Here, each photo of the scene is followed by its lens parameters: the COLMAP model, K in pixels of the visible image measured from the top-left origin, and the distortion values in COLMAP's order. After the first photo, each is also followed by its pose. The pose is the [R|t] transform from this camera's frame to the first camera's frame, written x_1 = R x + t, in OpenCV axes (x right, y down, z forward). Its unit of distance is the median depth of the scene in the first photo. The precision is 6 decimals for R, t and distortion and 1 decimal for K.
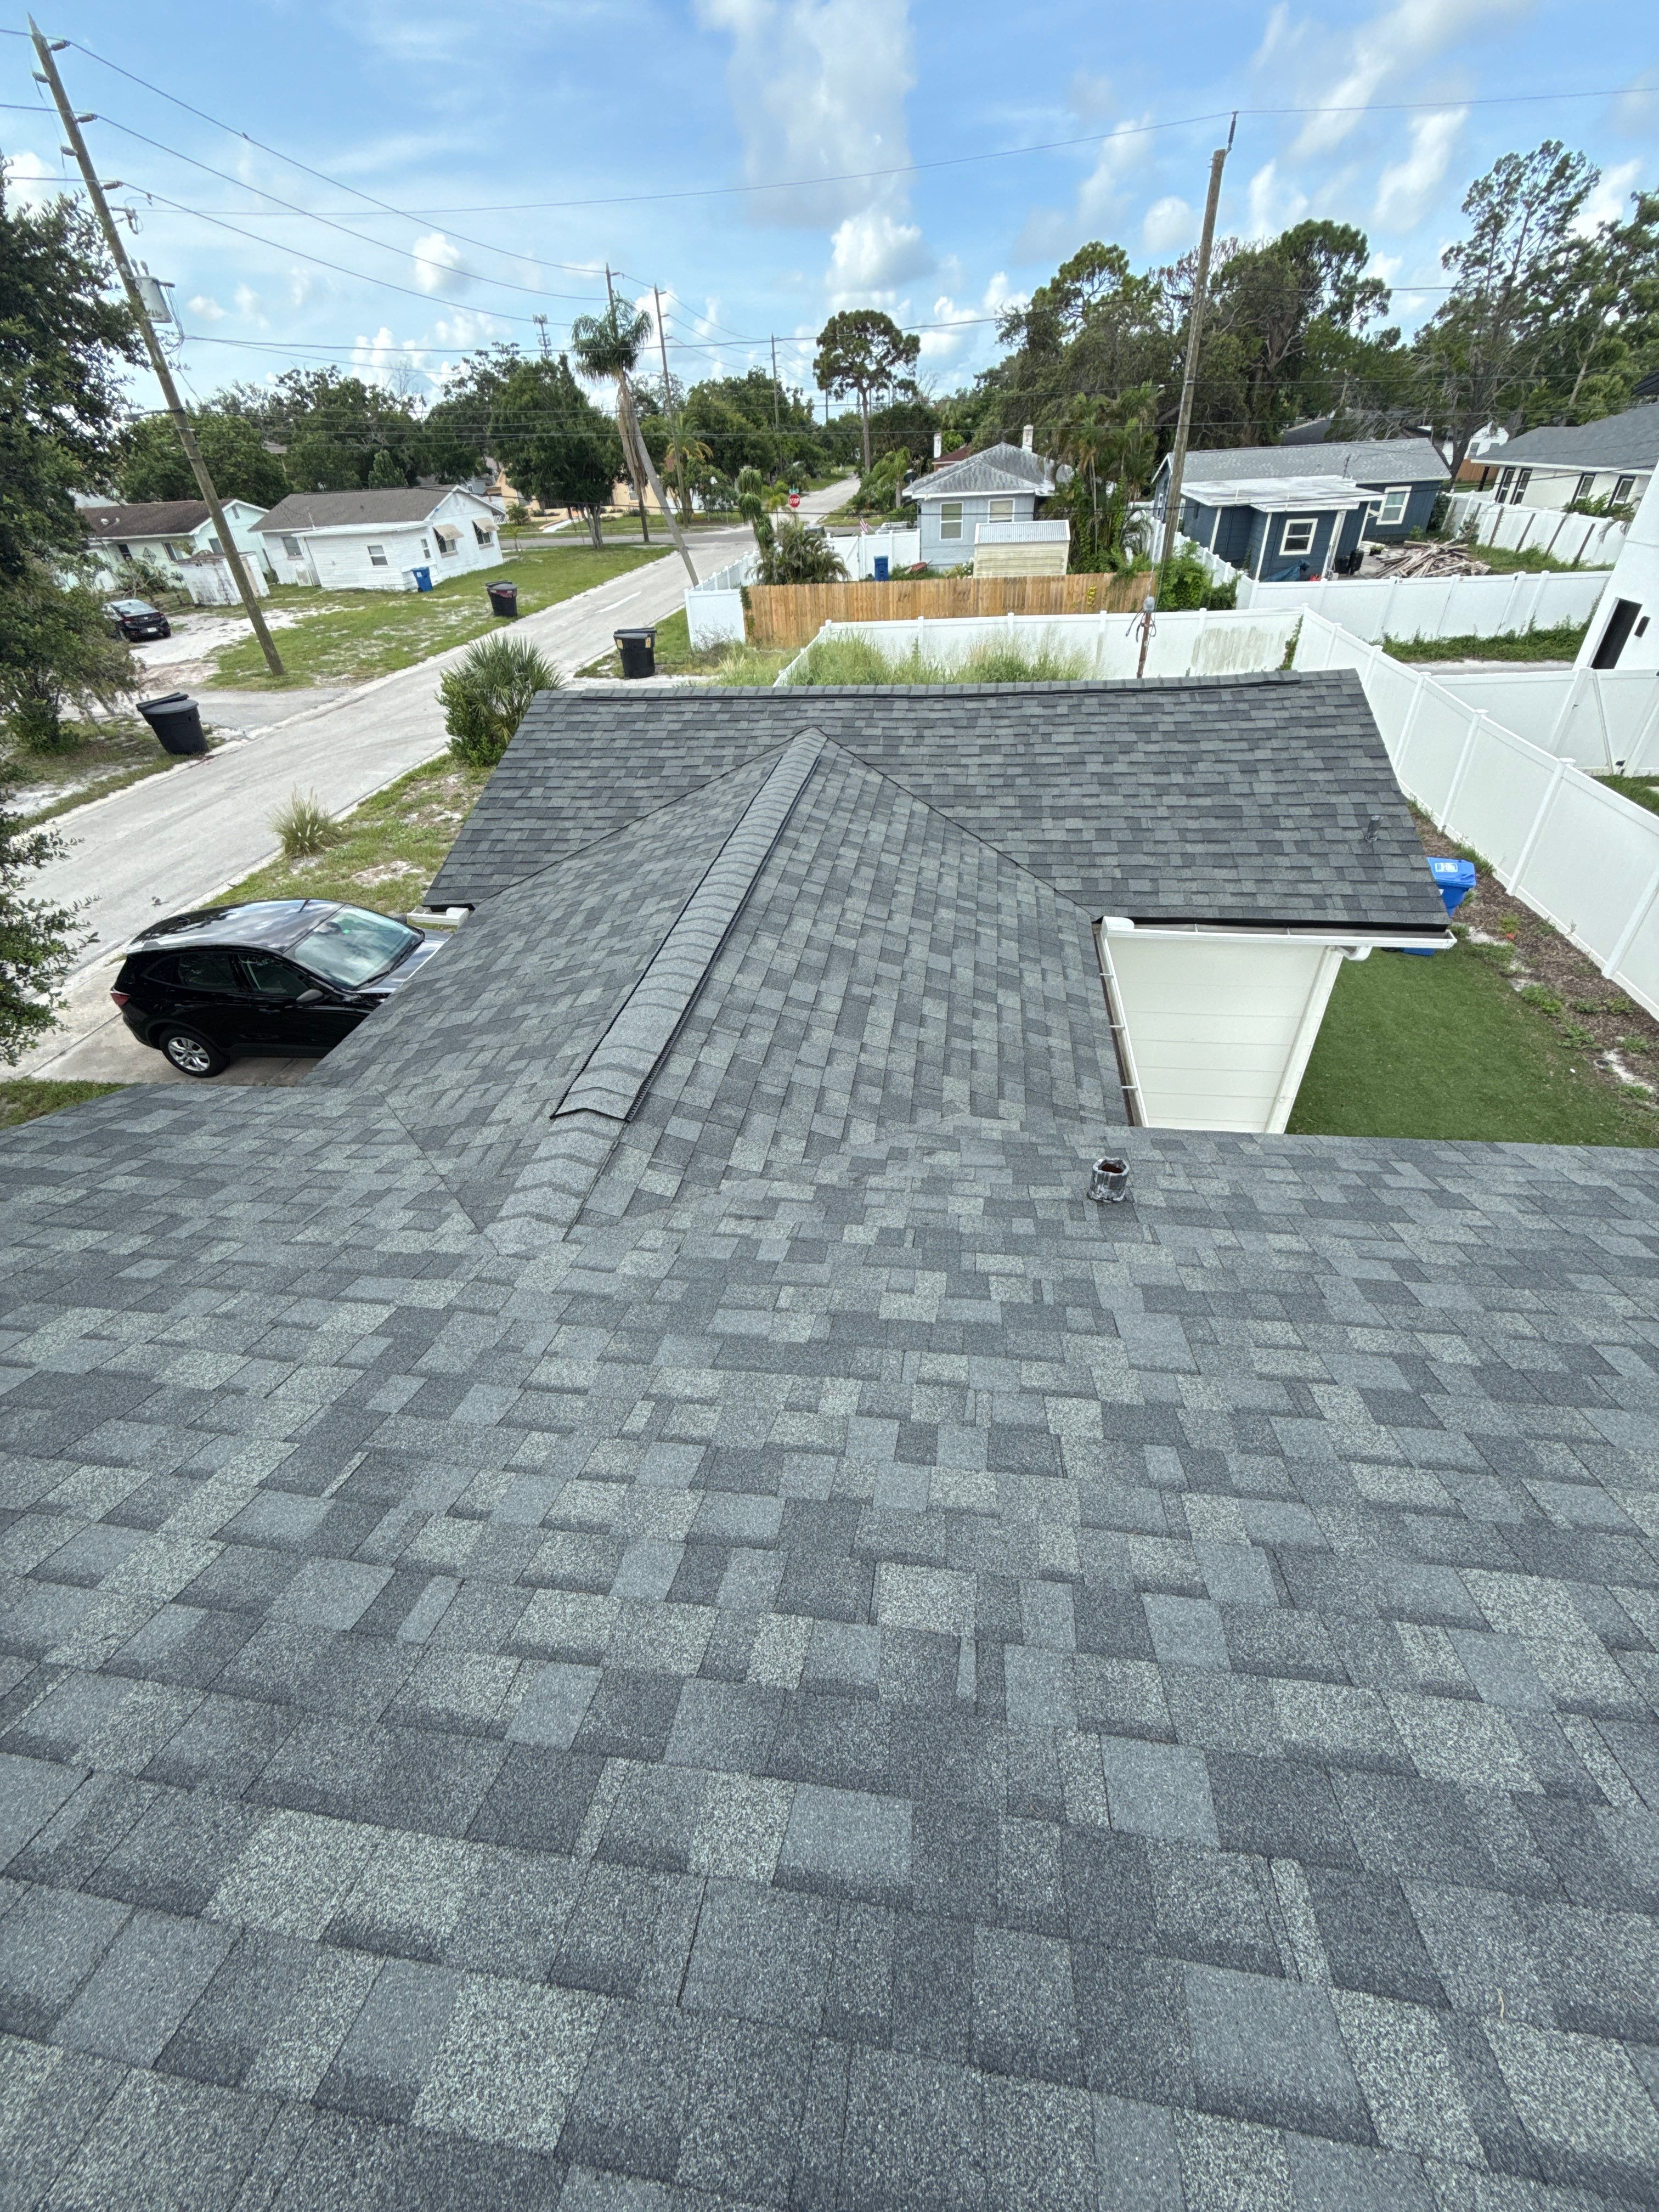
lens RADIAL K [[880.9, 0, 834.8], [0, 880.9, 1108.3], [0, 0, 1]] dist [-0.001452, -0.000259]
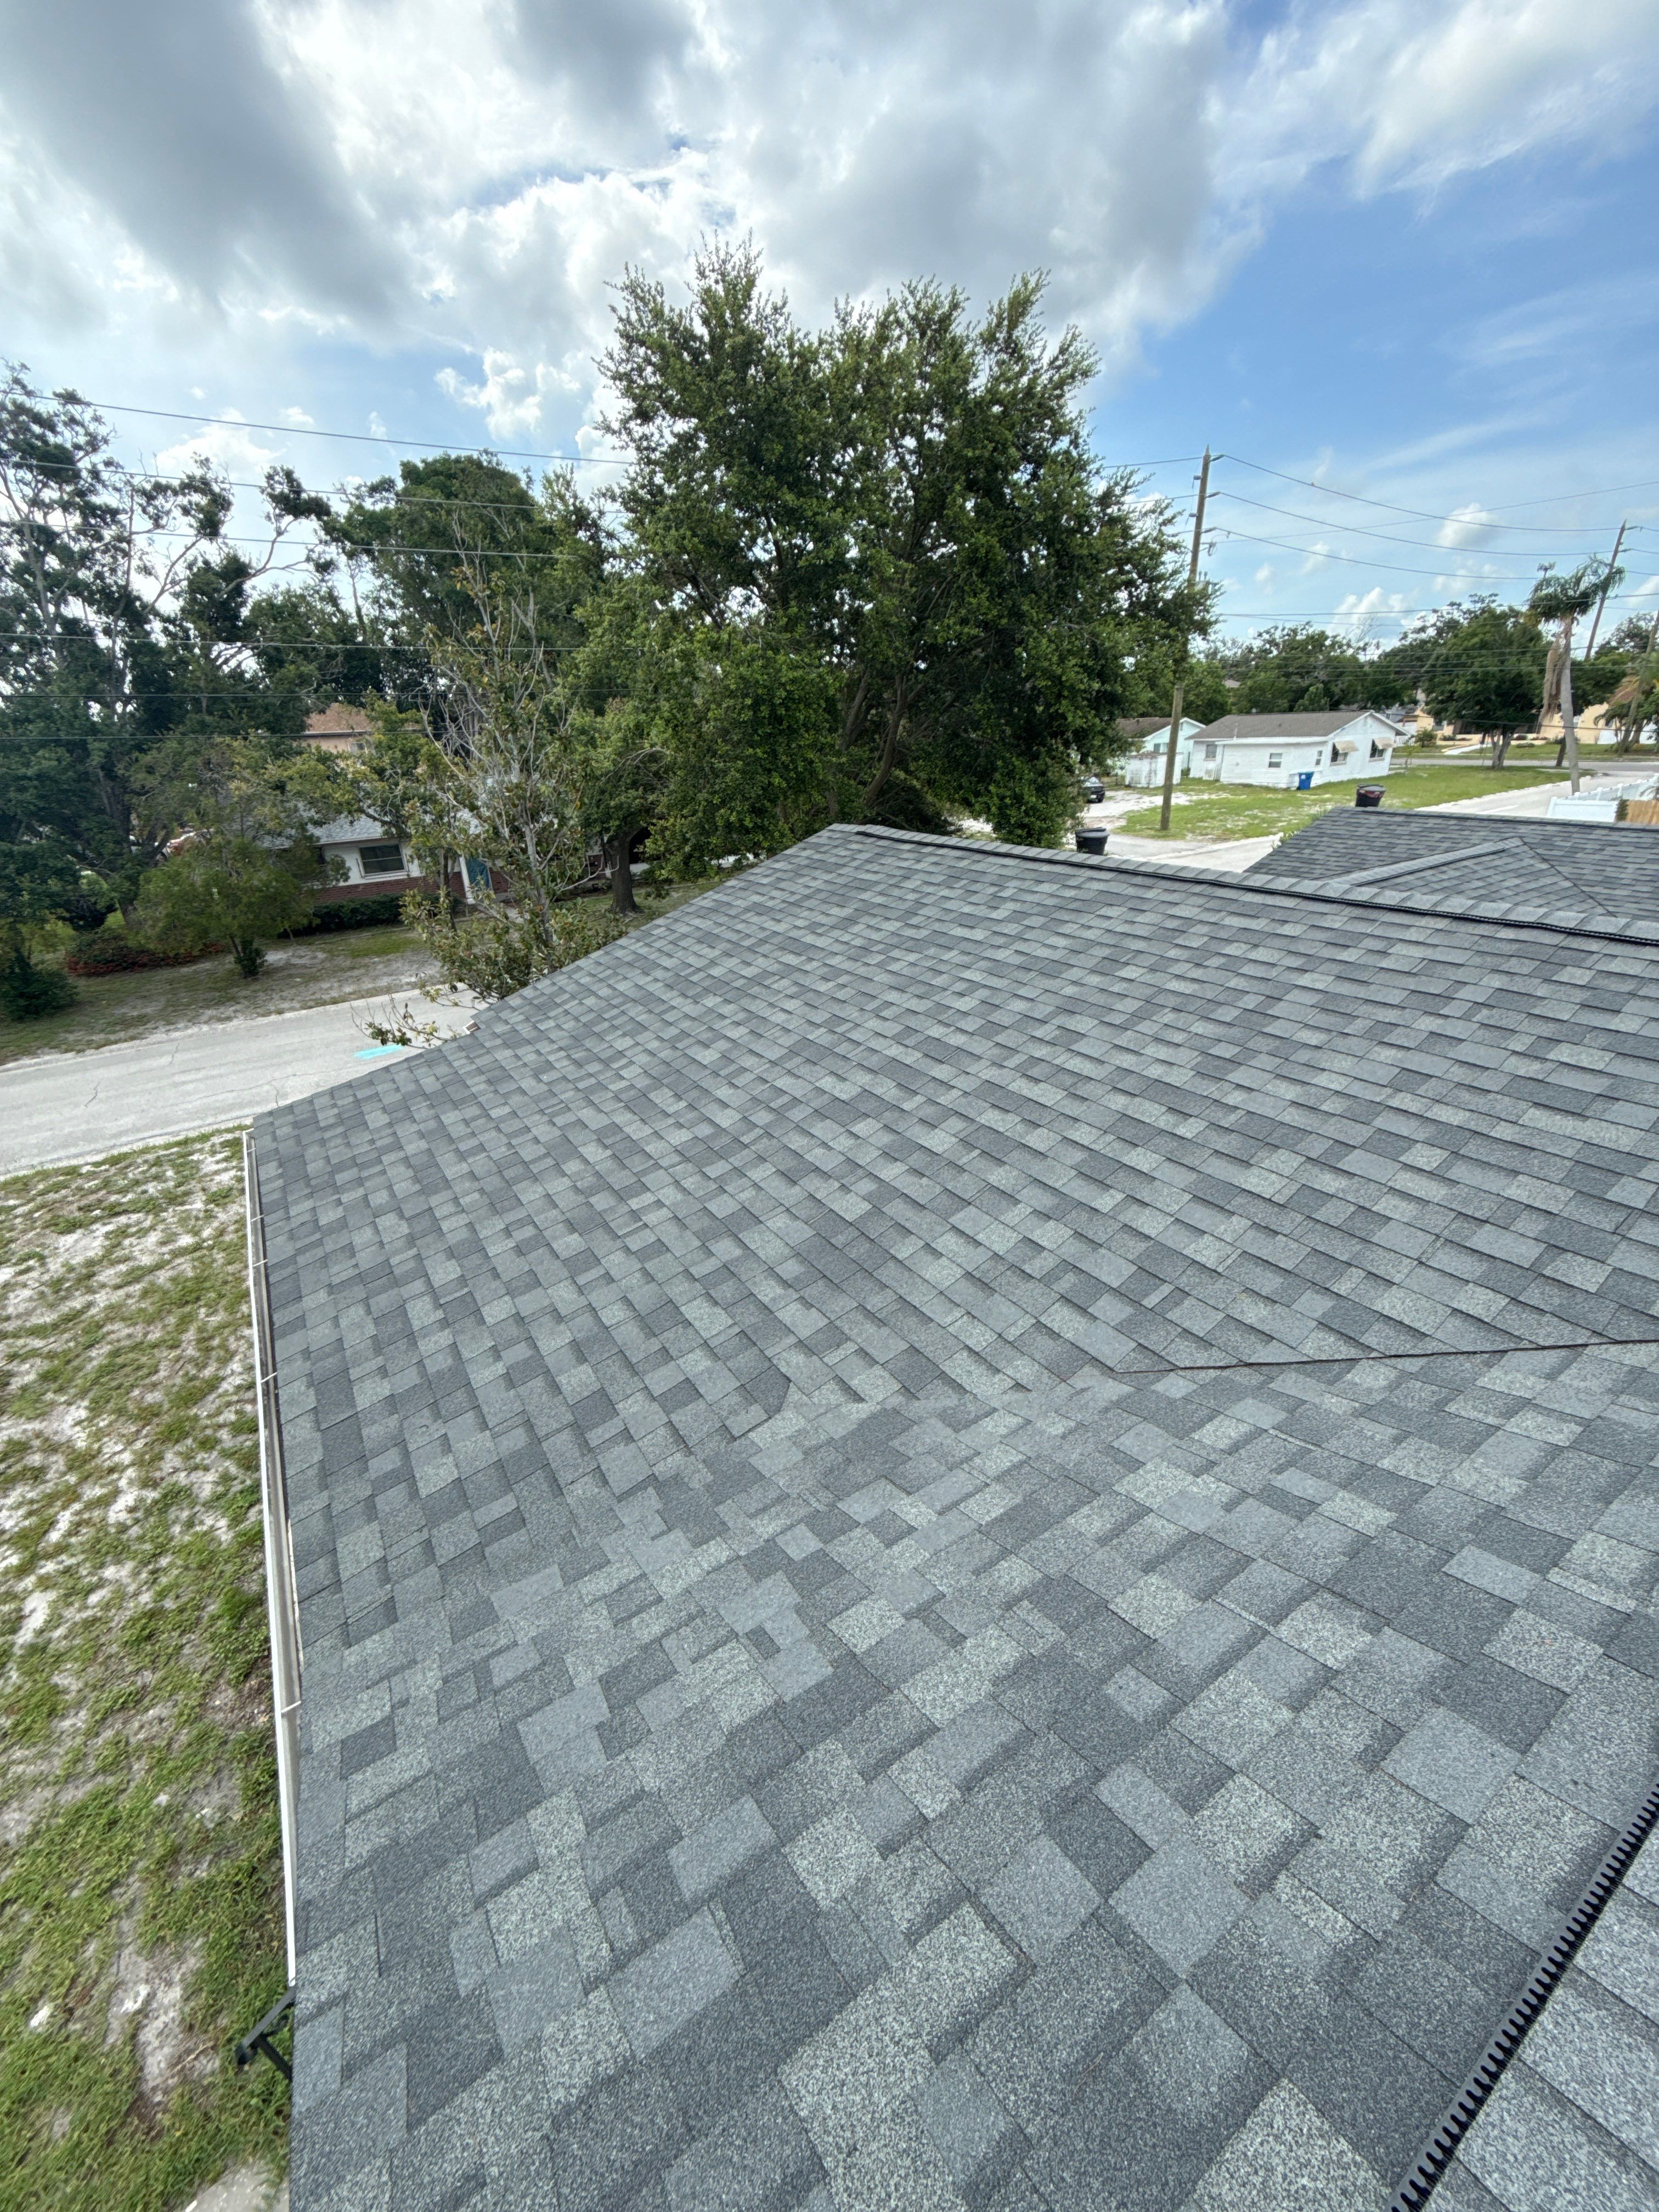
lens RADIAL K [[880.9, 0, 831.8], [0, 880.9, 1106.0], [0, 0, 1]] dist [-0.001452, -0.000259]
pose [[0.654889, 0.319600, -0.684818, 0.061008], [-0.447893, 0.894018, -0.011087, 0.081607], [0.608697, 0.313986, 0.728629, -0.103653]]
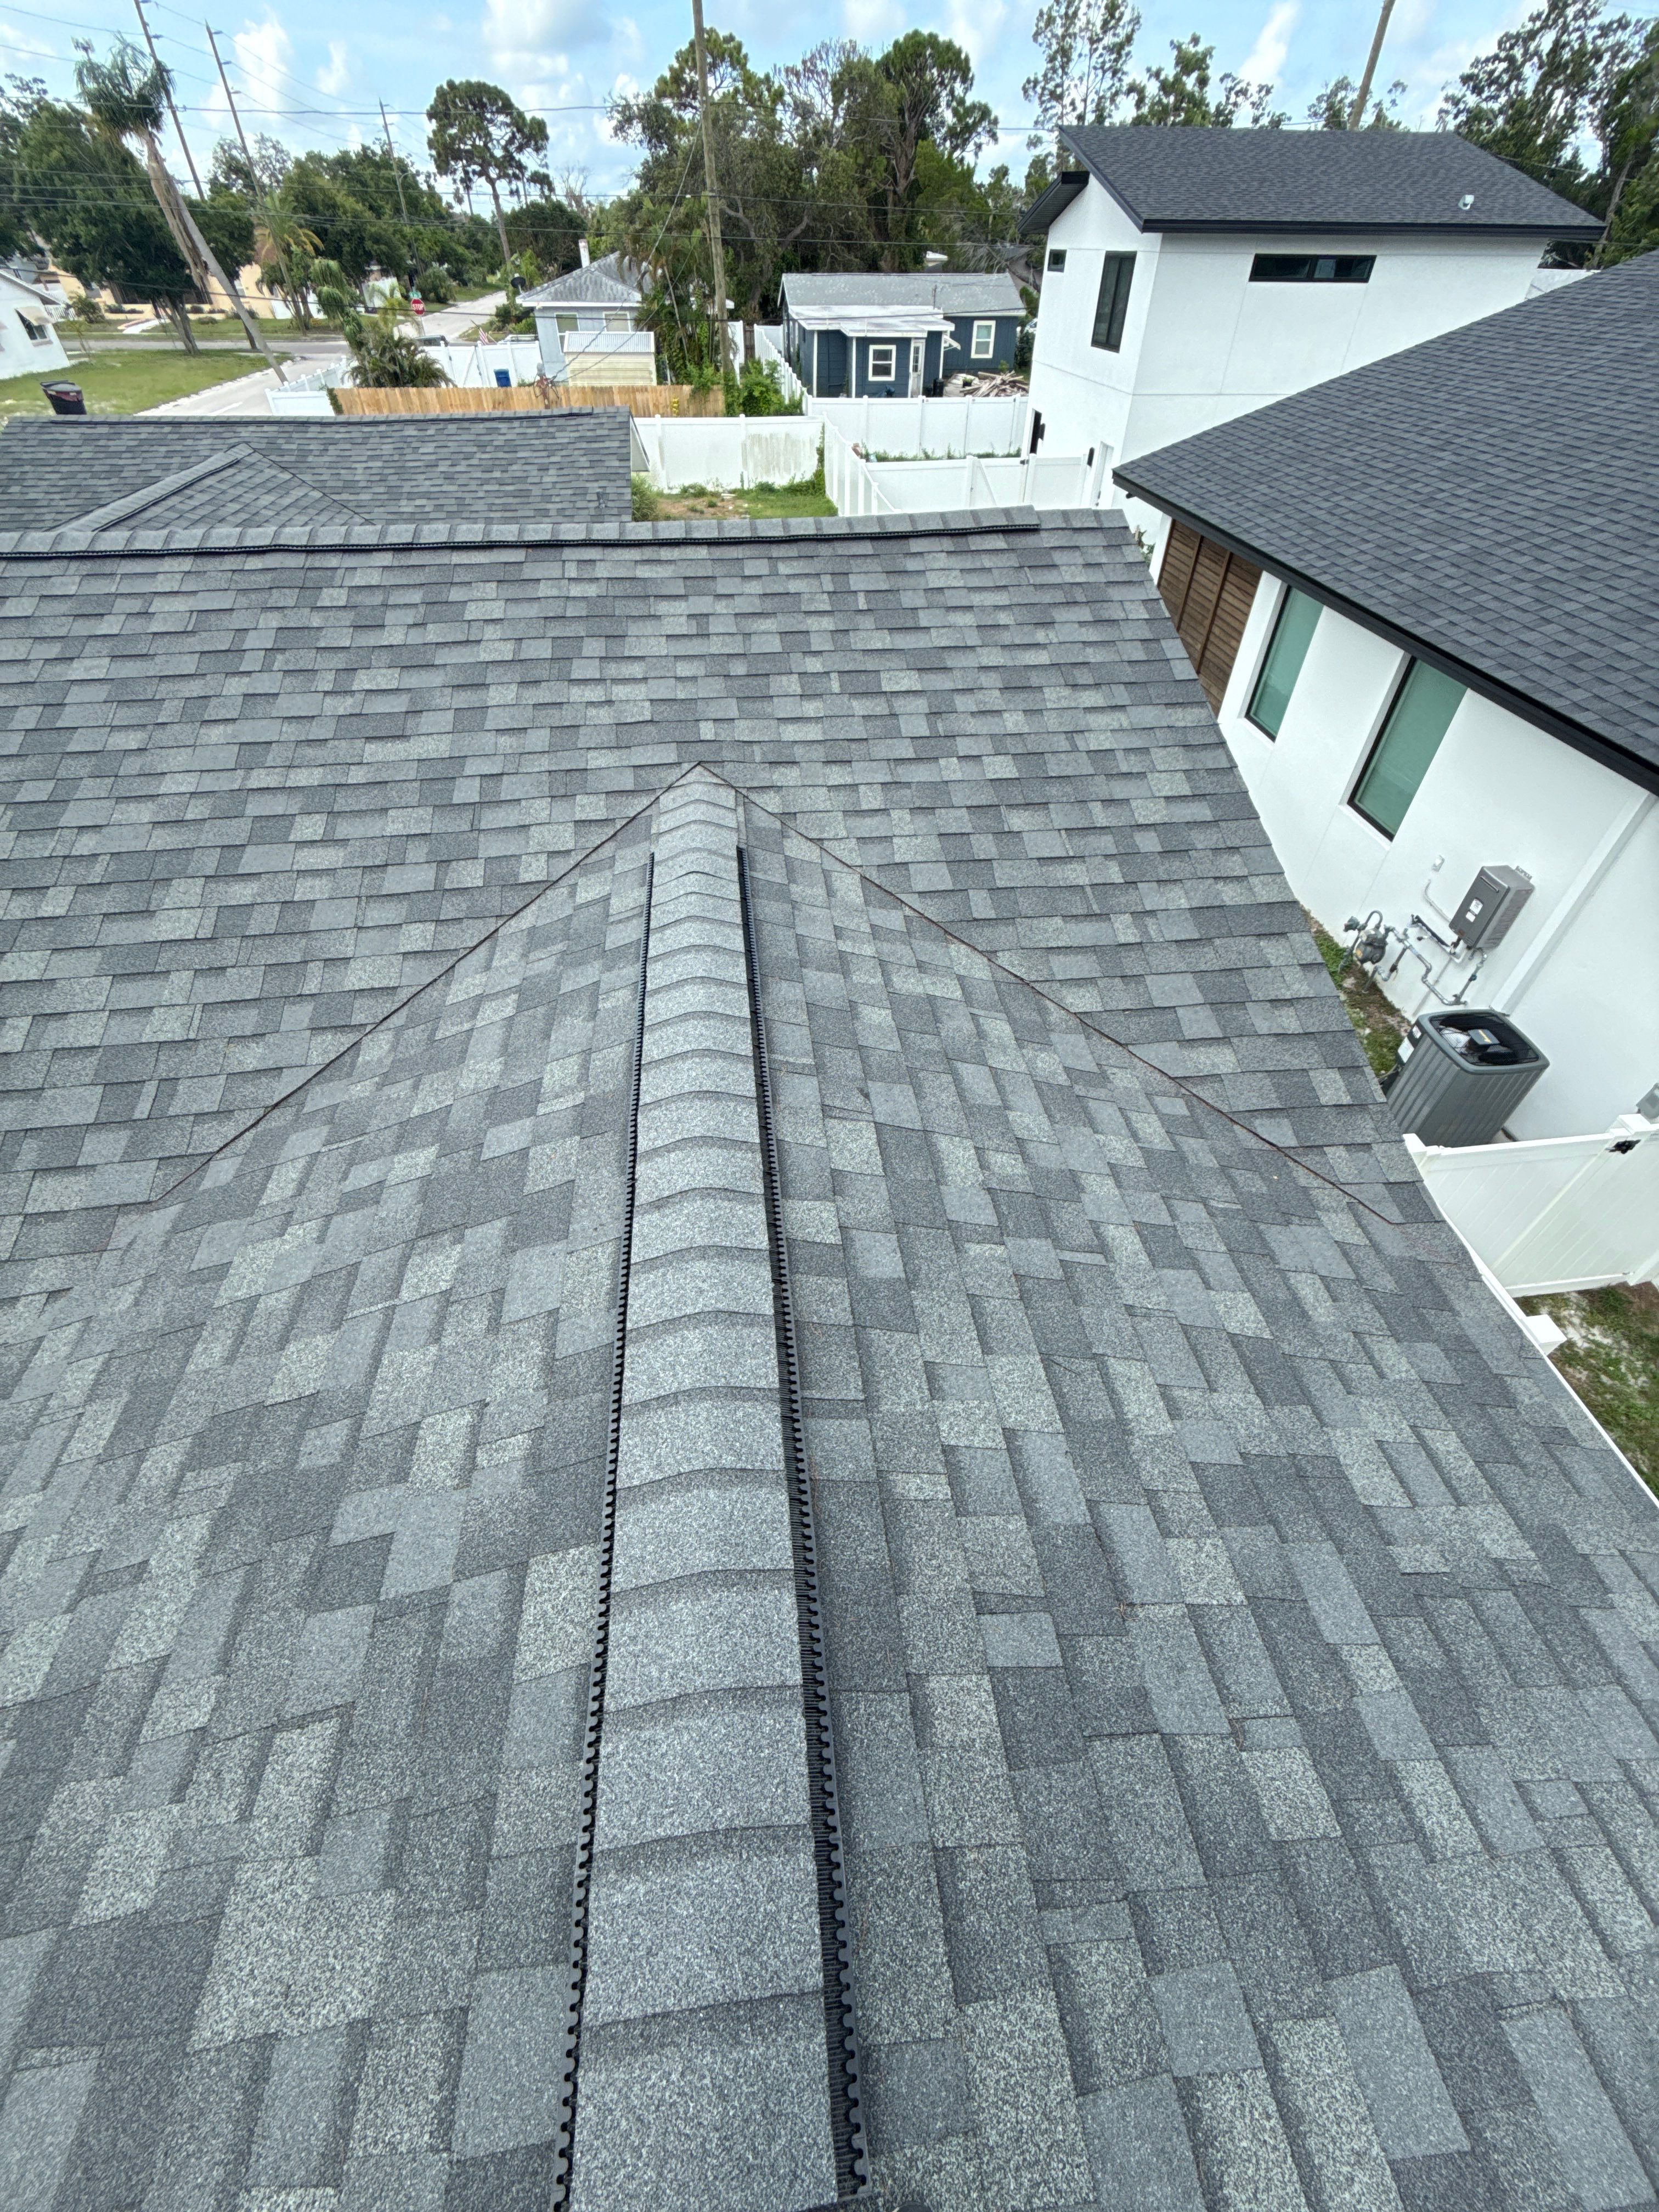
lens RADIAL K [[880.9, 0, 834.6], [0, 880.9, 1106.3], [0, 0, 1]] dist [-0.001452, -0.000259]
pose [[0.965475, -0.140095, 0.219615, 0.066785], [0.112950, 0.984836, 0.131682, 0.080566], [-0.234733, -0.102330, 0.966659, -0.101900]]
